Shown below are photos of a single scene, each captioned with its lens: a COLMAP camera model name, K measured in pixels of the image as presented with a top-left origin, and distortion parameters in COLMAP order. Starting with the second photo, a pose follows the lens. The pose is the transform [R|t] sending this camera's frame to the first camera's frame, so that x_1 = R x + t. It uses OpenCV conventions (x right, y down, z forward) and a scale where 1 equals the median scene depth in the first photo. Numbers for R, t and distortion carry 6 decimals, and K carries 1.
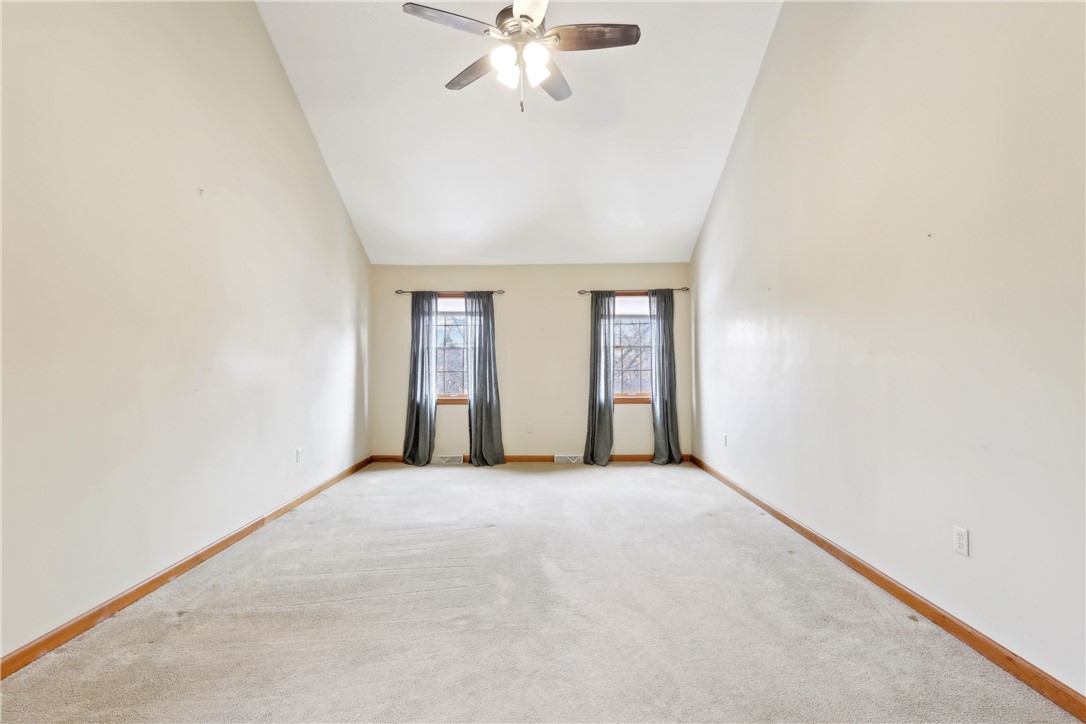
lens RADIAL K [[502.3, 0, 538.6], [0, 502.3, 355.3], [0, 0, 1]] dist [0.000396, -0.000071]
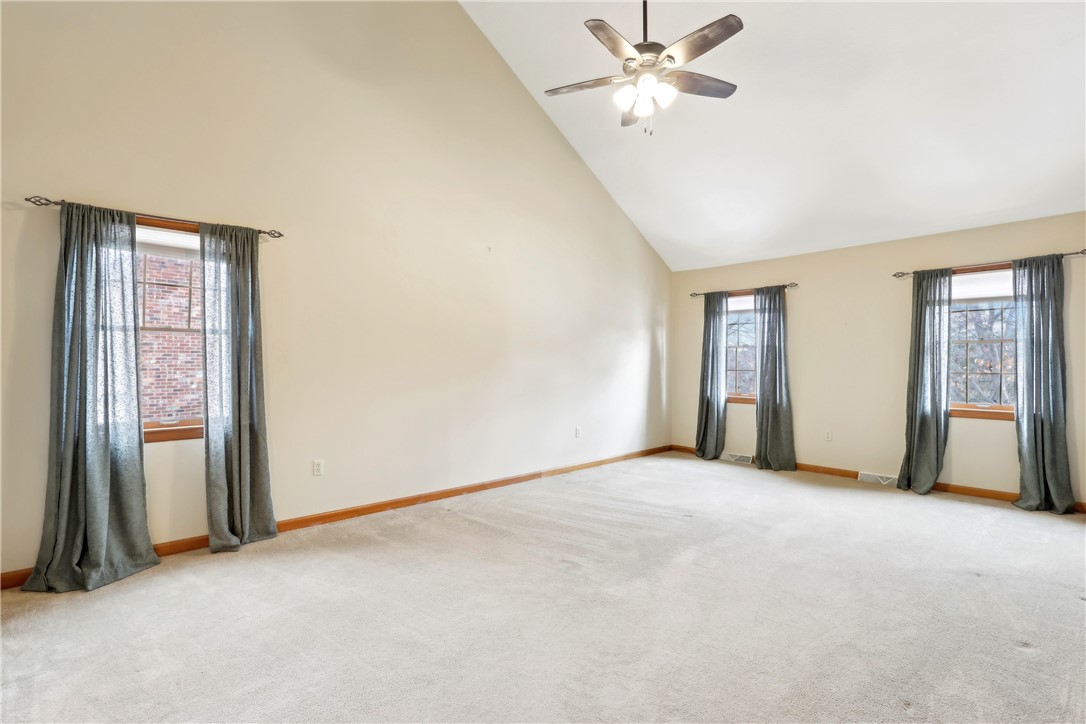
lens RADIAL K [[502.3, 0, 538.6], [0, 502.3, 355.3], [0, 0, 1]] dist [0.000396, -0.000071]
pose [[0.685877, -0.002281, -0.727714, 0.279622], [0.007220, 0.999967, 0.003670, -0.004007], [0.727682, -0.007772, 0.685871, 0.026422]]
